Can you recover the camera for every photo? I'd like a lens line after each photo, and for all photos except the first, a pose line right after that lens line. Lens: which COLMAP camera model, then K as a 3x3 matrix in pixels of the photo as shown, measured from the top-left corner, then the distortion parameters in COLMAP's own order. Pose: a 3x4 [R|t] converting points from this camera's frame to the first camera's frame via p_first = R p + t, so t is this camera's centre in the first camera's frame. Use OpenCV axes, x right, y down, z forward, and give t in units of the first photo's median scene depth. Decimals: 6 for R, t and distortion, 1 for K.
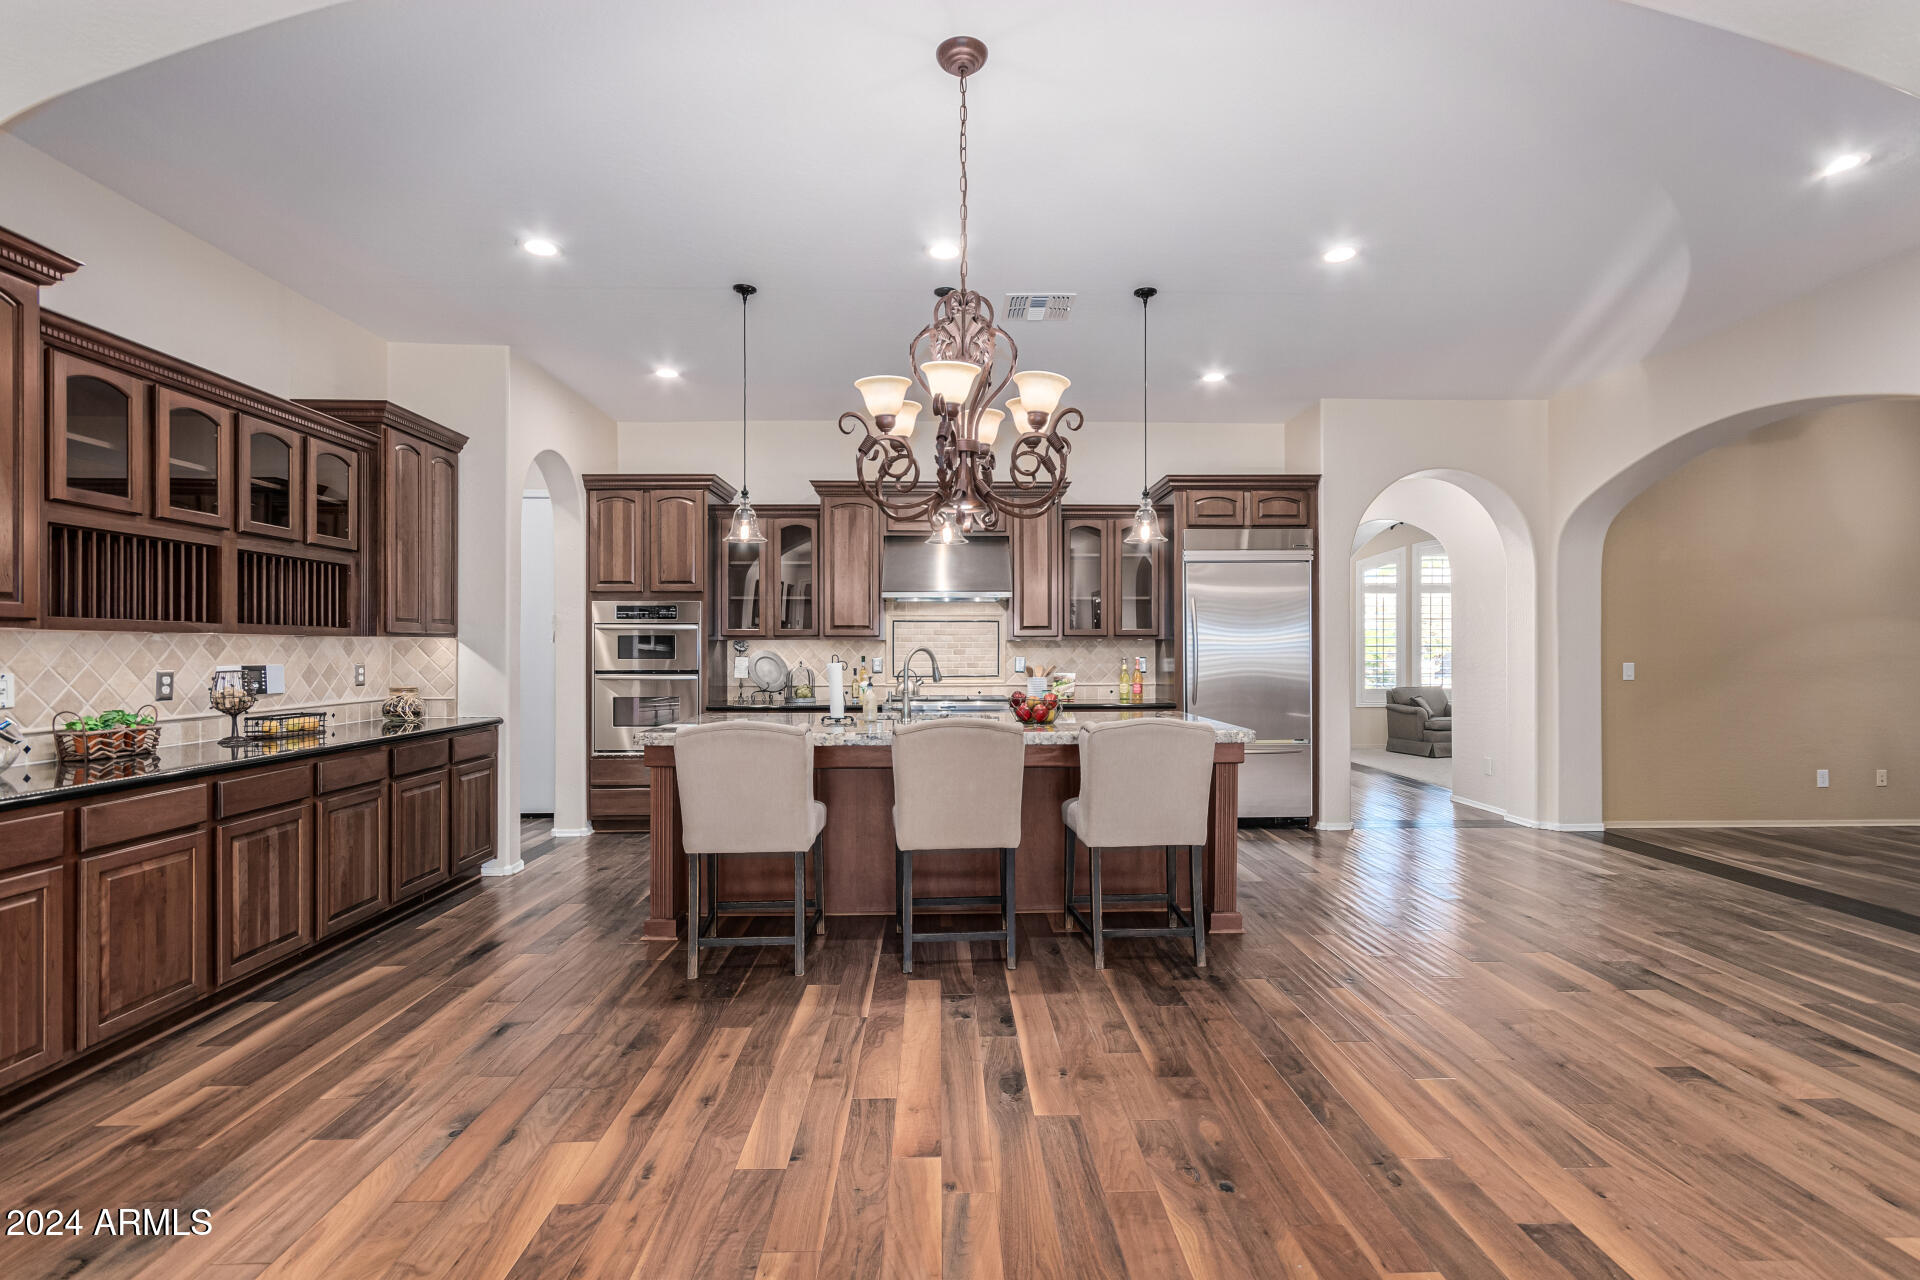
lens RADIAL K [[879.9, 0, 960.0], [0, 879.9, 640.0], [0, 0, 1]] dist [-0.002536, -0.000767]
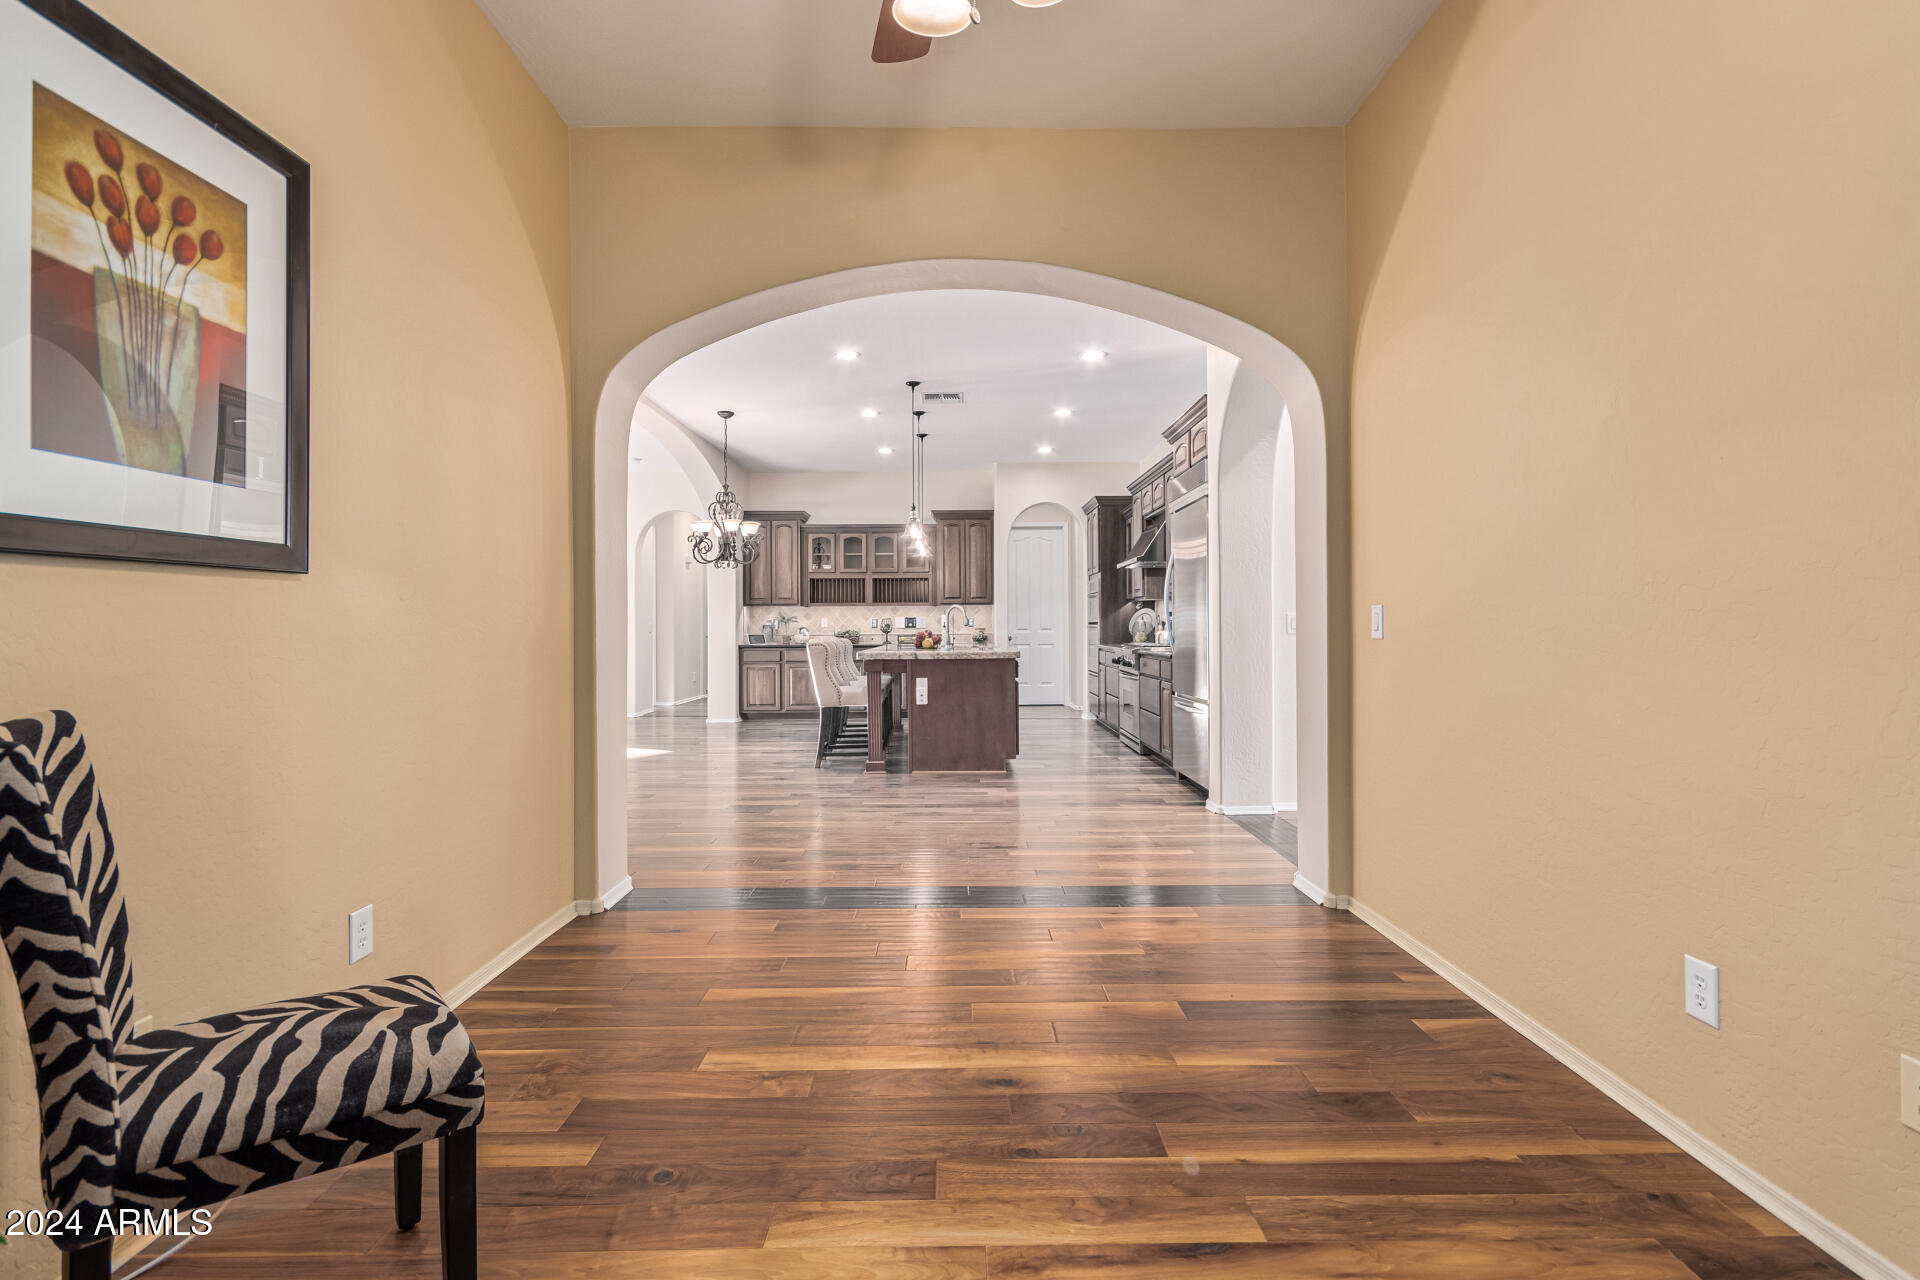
lens RADIAL K [[879.9, 0, 960.0], [0, 879.9, 640.0], [0, 0, 1]] dist [-0.002536, -0.000767]
pose [[-0.027520, 0.006259, -0.999602, 2.115233], [0.021240, 0.999758, 0.005675, 0.096688], [0.999396, -0.021076, -0.027647, 1.332391]]
